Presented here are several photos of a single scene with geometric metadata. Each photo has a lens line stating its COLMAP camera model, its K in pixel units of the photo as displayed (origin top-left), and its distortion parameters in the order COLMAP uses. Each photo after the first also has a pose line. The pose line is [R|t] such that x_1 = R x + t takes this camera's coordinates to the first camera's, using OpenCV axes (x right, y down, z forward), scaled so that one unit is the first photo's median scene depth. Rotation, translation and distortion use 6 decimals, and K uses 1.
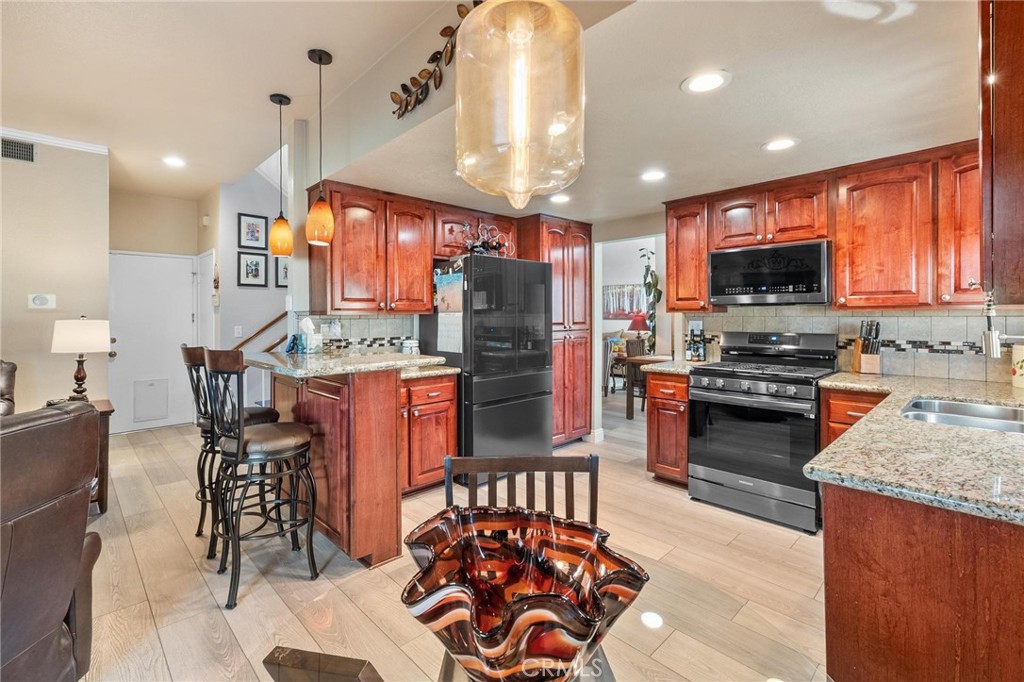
lens RADIAL K [[457.3, 0, 503.5], [0, 457.3, 317.2], [0, 0, 1]] dist [0.000955, 0.000196]
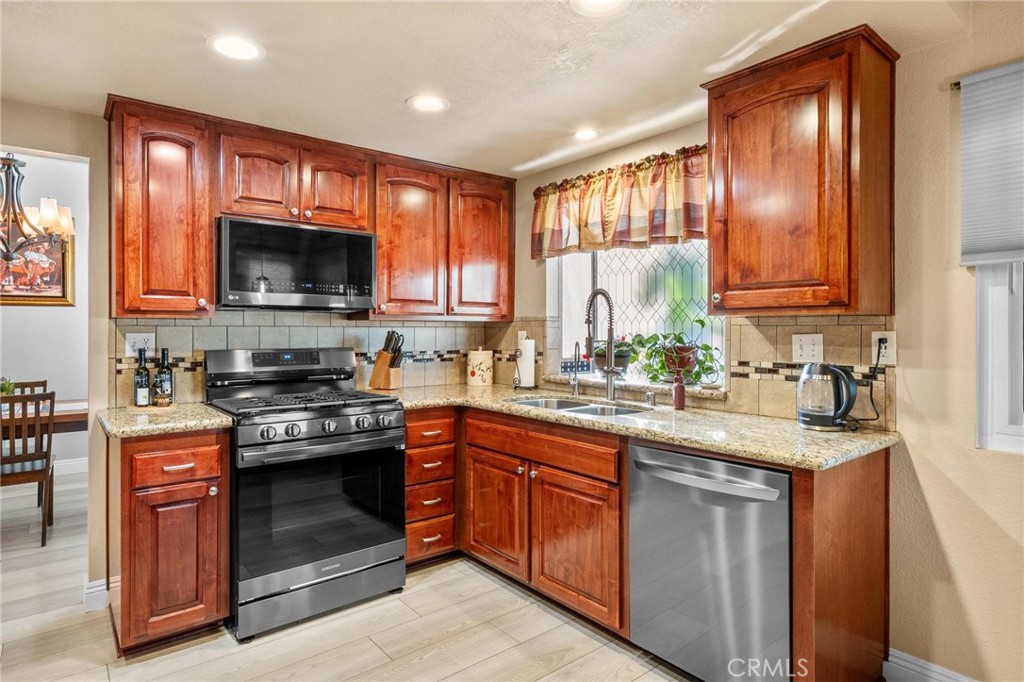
lens RADIAL K [[560.3, 0, 511.9], [0, 560.3, 331.8], [0, 0, 1]] dist [-0.002867, -0.000381]
pose [[0.076834, 0.002678, 0.997040, -0.249196], [0.003384, 0.999990, -0.002947, 0.011152], [-0.997038, 0.003601, 0.076824, 0.577512]]
